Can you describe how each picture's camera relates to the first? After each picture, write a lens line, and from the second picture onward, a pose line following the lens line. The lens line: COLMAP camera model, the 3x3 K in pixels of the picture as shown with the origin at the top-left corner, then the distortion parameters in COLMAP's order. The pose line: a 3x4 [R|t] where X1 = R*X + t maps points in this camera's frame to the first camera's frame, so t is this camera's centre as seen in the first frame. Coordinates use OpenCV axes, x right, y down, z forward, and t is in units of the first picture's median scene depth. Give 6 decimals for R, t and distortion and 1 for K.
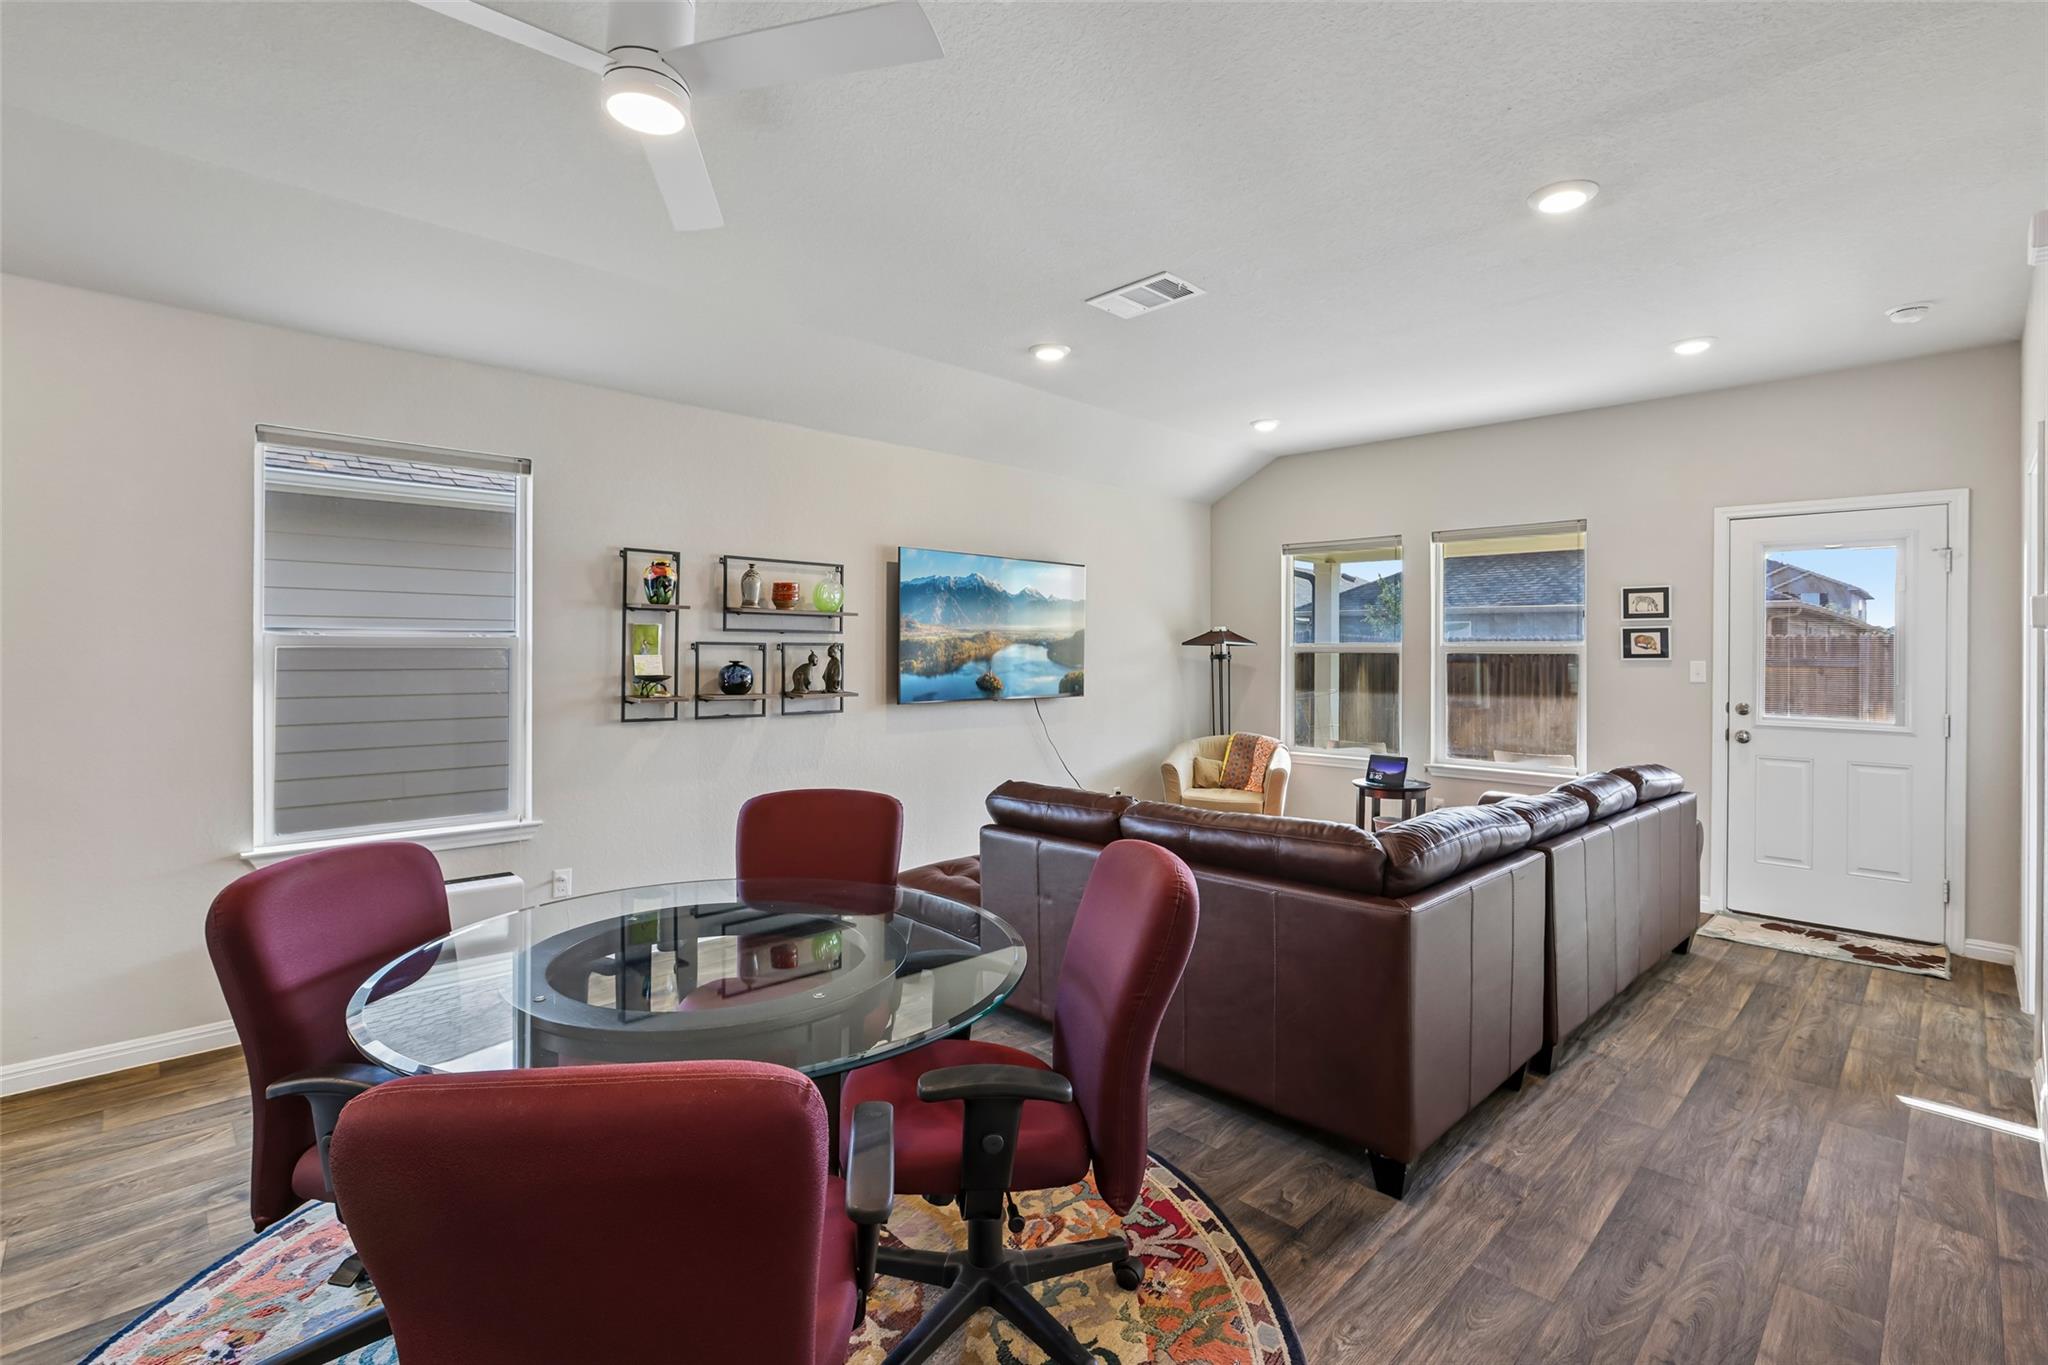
lens RADIAL K [[932.5, 0, 1015.8], [0, 932.5, 653.2], [0, 0, 1]] dist [-0.039440, 0.016918]
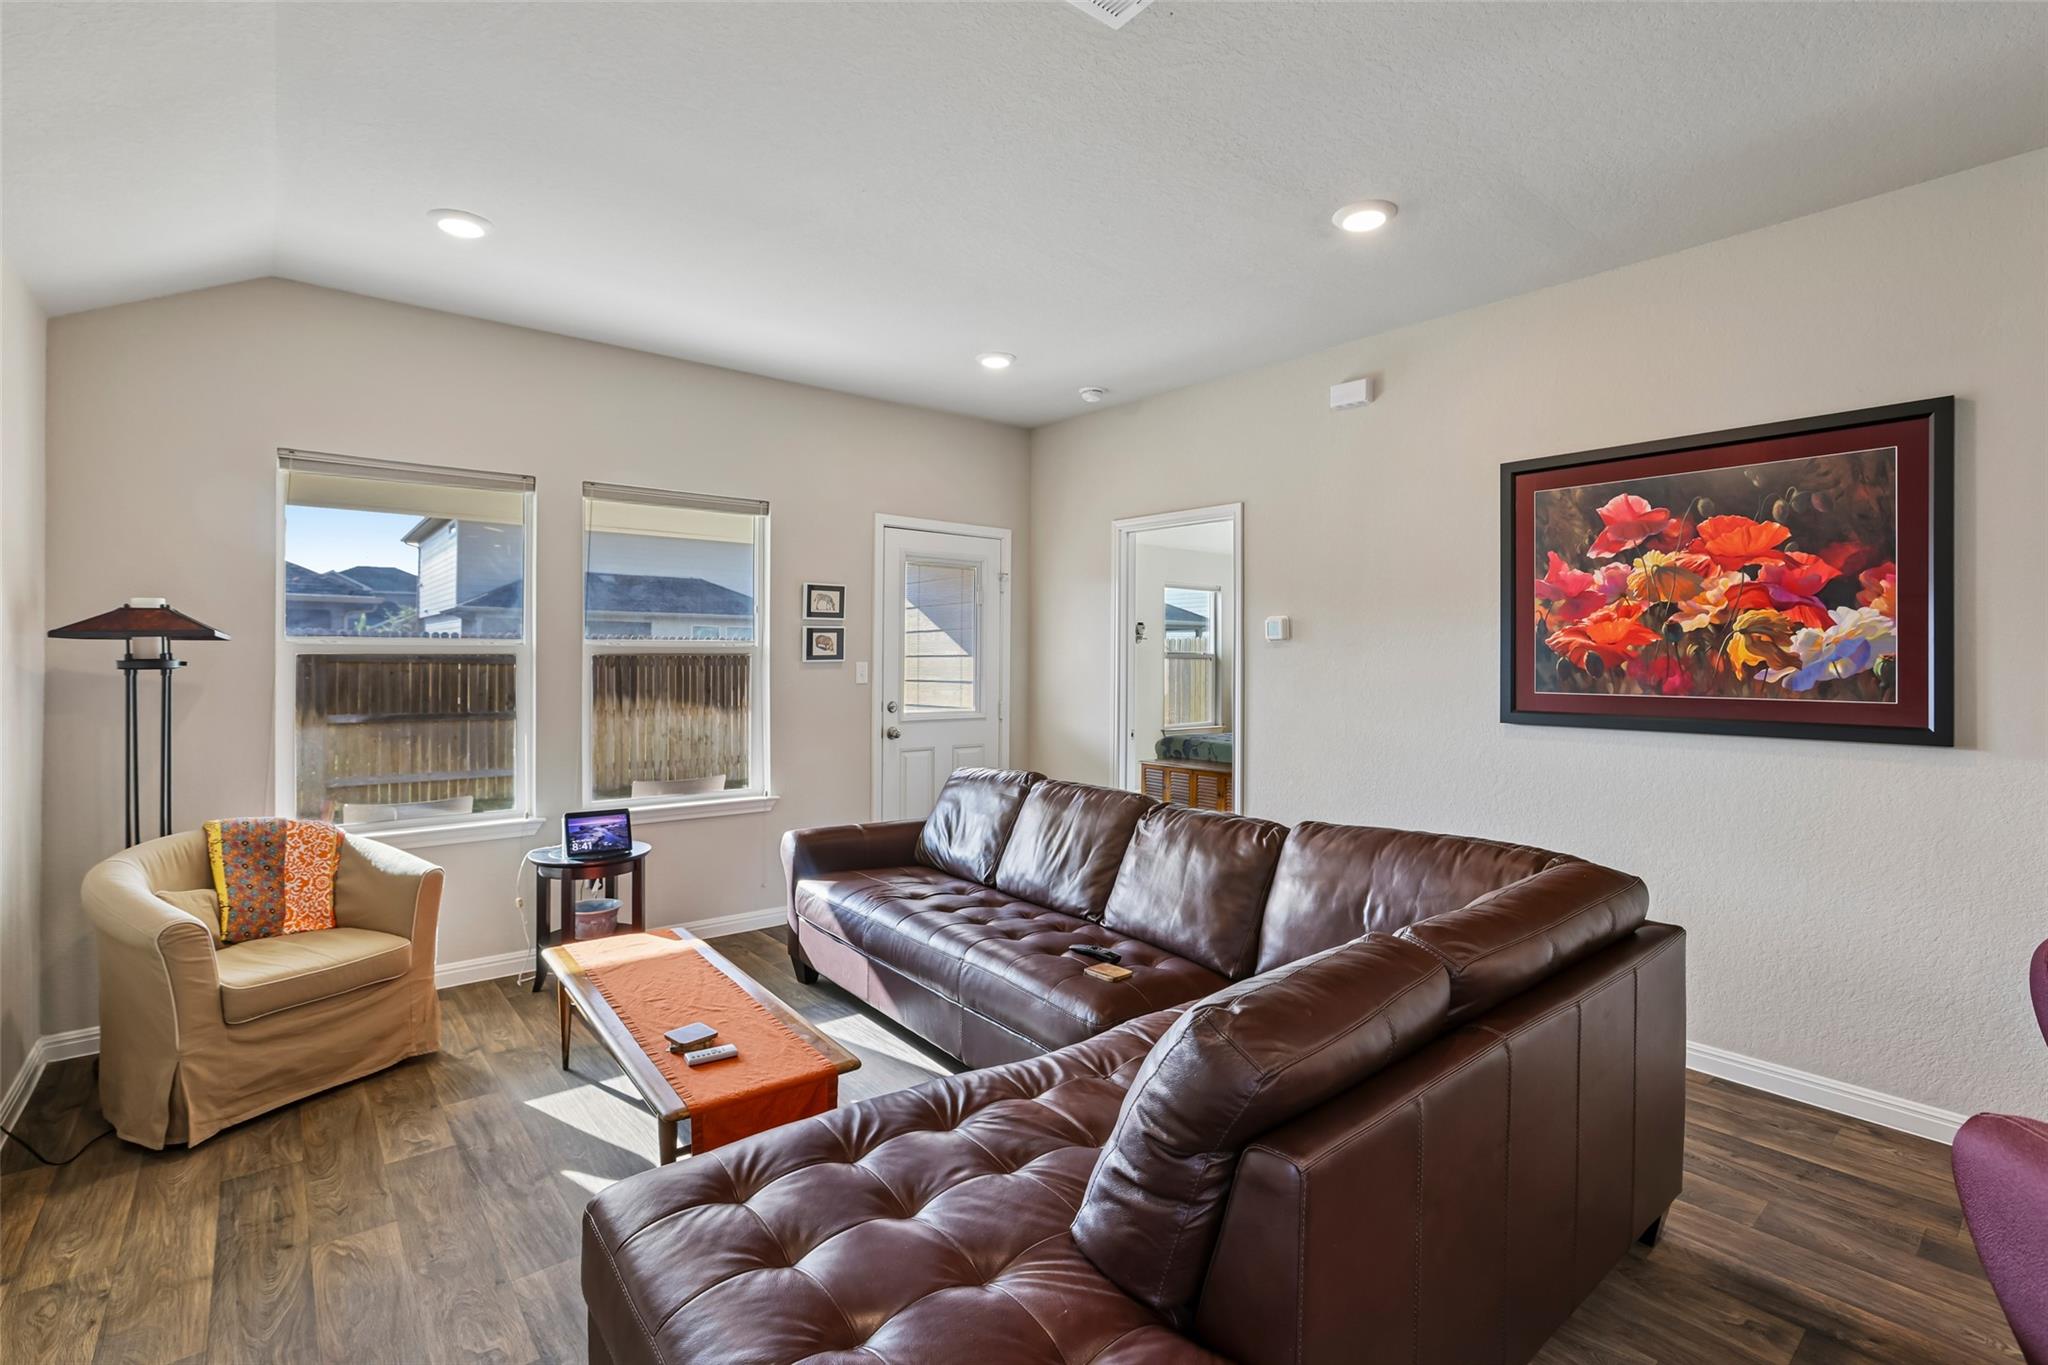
lens RADIAL K [[941.7, 0, 1026.9], [0, 941.7, 650.8], [0, 0, 1]] dist [-0.036184, 0.016160]
pose [[0.074021, 0.000068, 0.997257, -0.278160], [-0.001944, 0.999998, 0.000076, -0.004612], [-0.997255, -0.001944, 0.074021, 0.757675]]
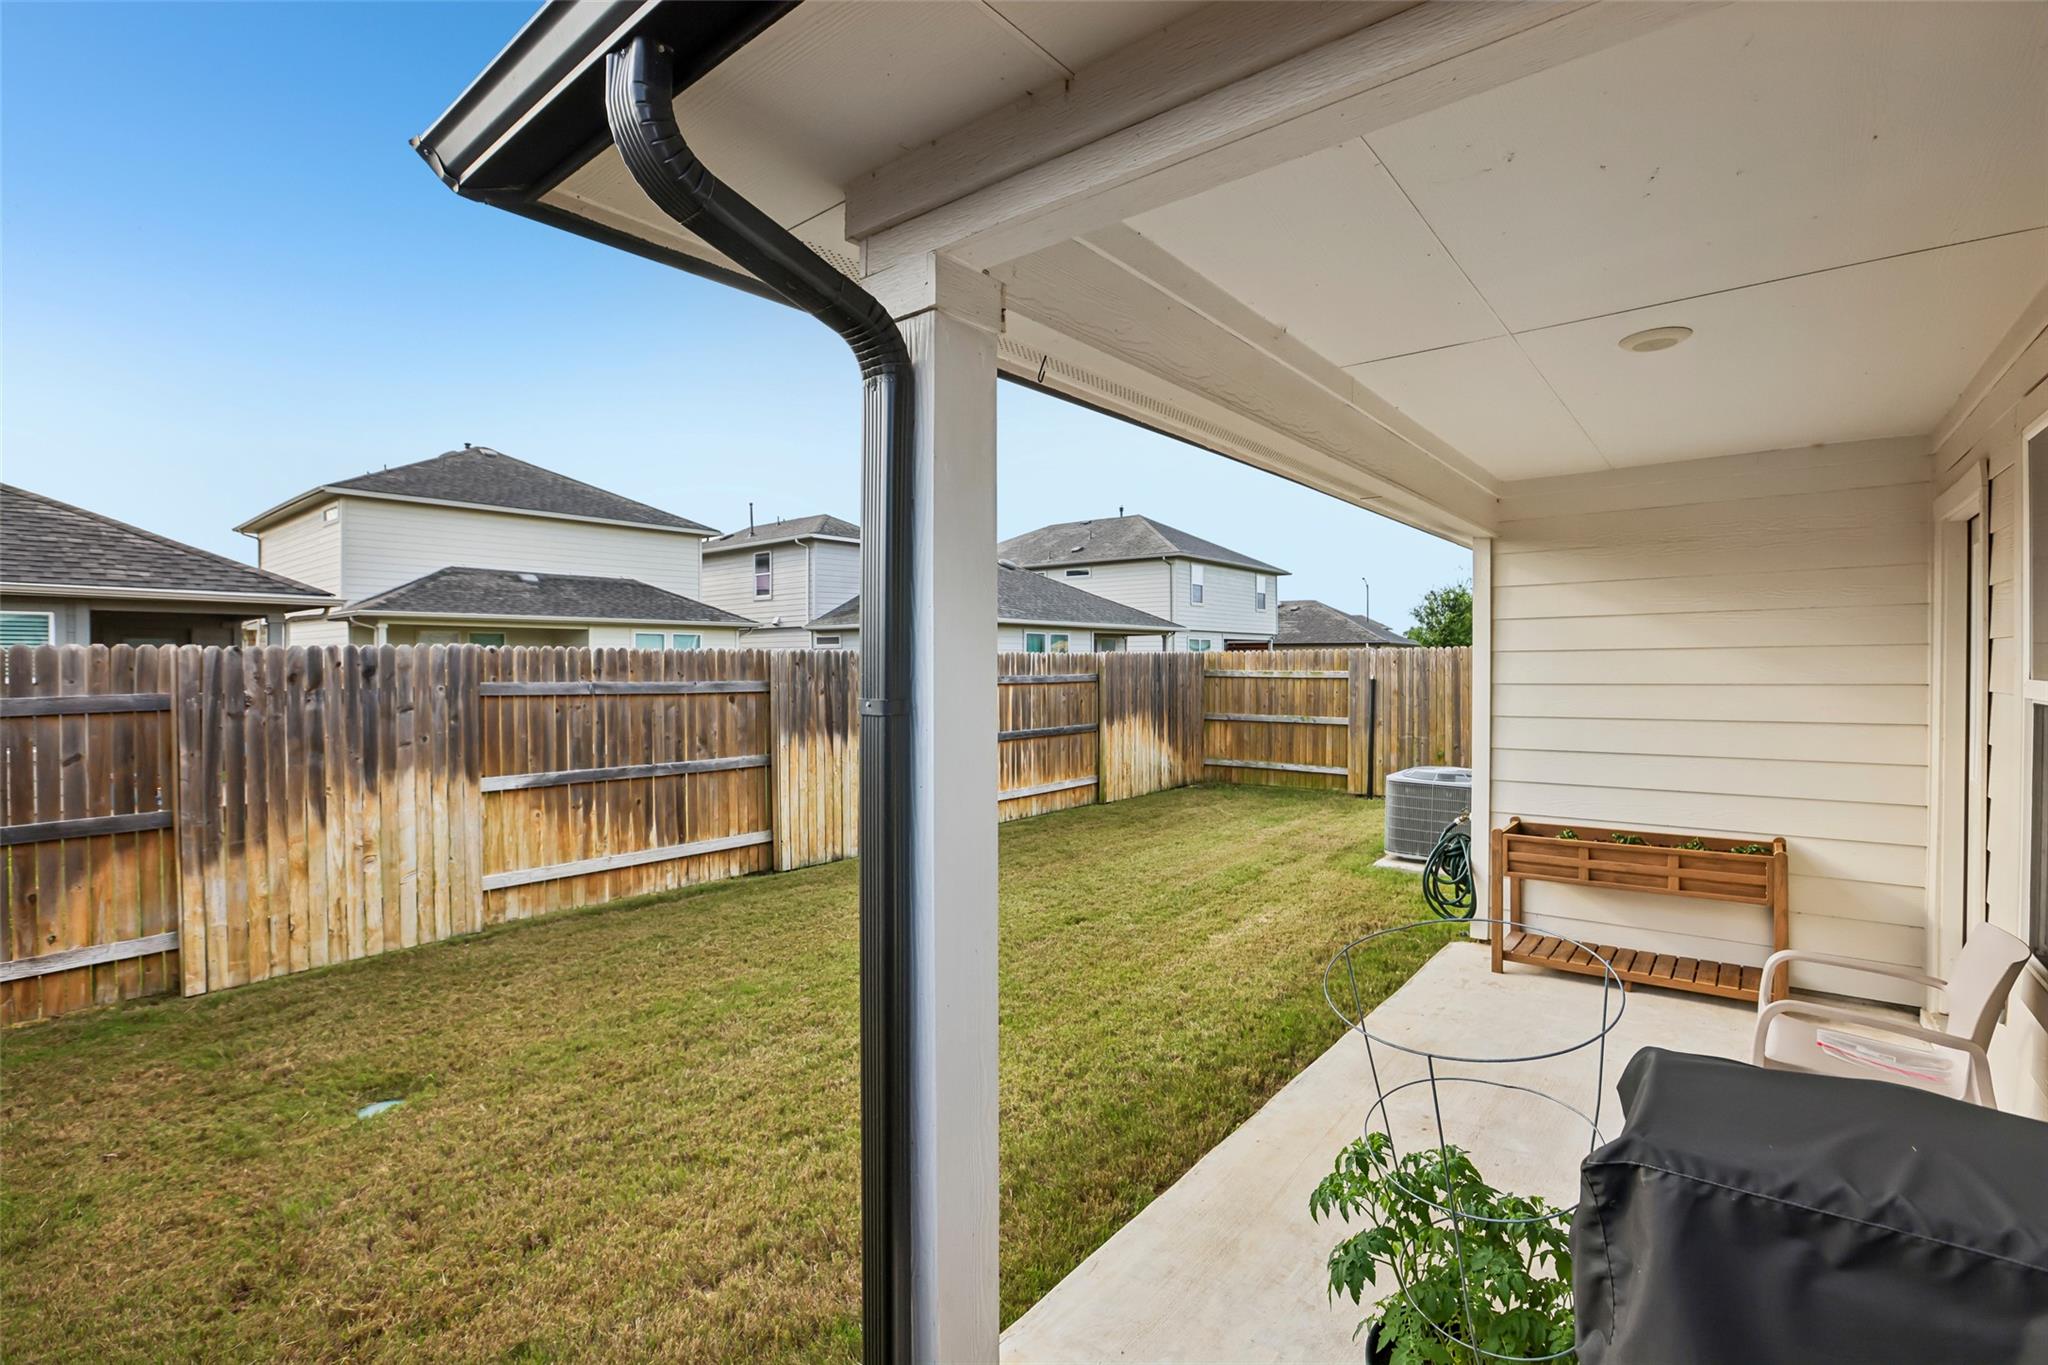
lens RADIAL K [[922.3, 0, 1024.0], [0, 922.3, 682.5], [0, 0, 1]] dist [-0.034870, -0.000059]
pose [[-0.114181, -0.030637, 0.992987, 0.240198], [0.005466, 0.999490, 0.031466, -0.032403], [-0.993445, 0.009021, -0.113955, 1.747450]]
